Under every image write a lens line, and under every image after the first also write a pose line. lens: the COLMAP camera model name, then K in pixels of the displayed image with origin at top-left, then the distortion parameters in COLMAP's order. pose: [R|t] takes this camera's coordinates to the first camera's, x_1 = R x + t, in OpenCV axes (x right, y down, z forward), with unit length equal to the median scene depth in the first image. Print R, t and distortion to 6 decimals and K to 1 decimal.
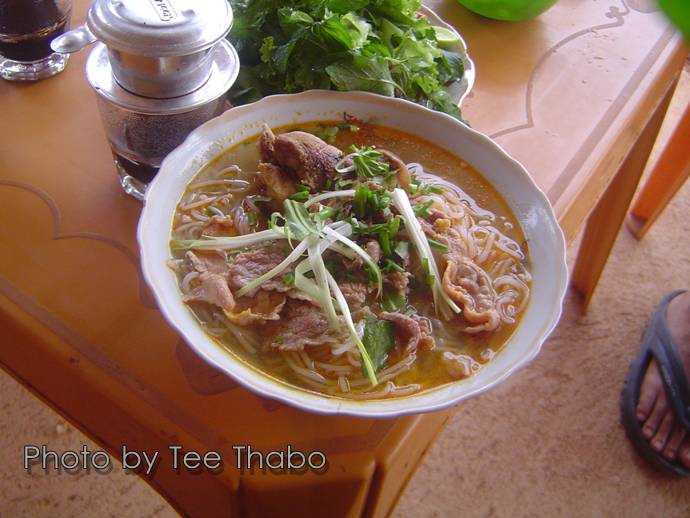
lens RADIAL K [[771.3, 0, 345.0], [0, 771.3, 259.0], [0, 0, 1]] dist [-0.178833, 0.006432]
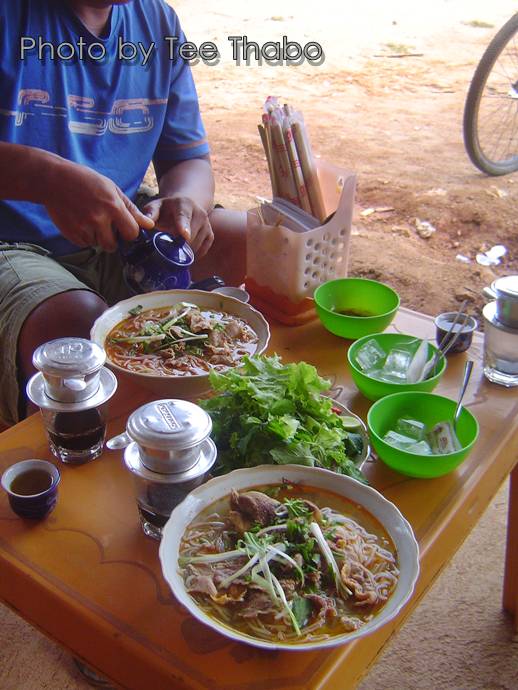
lens RADIAL K [[771.3, 0, 259.0], [0, 771.3, 345.0], [0, 0, 1]] dist [-0.178833, 0.006432]
pose [[0.995552, -0.061495, -0.071383, 0.094855], [0.032573, 0.935554, -0.351679, 0.127222], [0.088409, 0.347789, 0.933395, -0.691004]]
